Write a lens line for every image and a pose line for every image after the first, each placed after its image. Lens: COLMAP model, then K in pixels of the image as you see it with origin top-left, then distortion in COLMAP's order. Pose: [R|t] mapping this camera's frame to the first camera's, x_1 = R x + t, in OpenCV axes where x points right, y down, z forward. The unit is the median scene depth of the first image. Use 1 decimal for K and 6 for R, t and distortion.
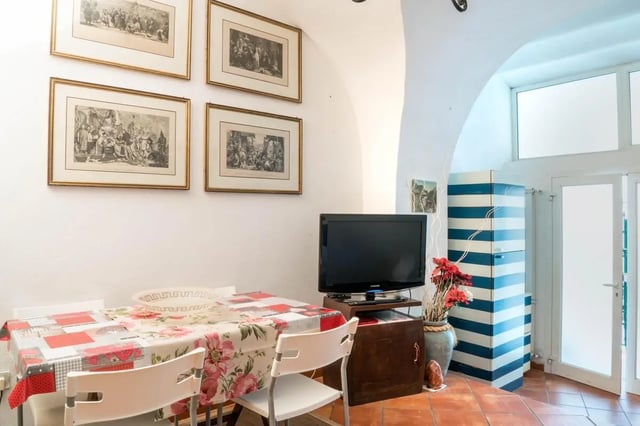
lens RADIAL K [[444.8, 0, 313.4], [0, 444.8, 212.5], [0, 0, 1]] dist [-0.083788, 0.000656]
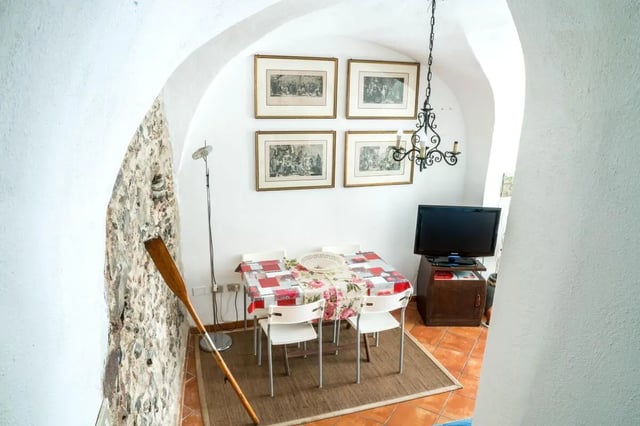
lens RADIAL K [[444.8, 0, 313.4], [0, 444.8, 212.5], [0, 0, 1]] dist [-0.083788, 0.000656]
pose [[0.921370, 0.116167, -0.370920, 0.291343], [-0.015275, 0.964378, 0.264087, -0.429489], [0.388386, -0.237656, 0.890324, -0.560022]]
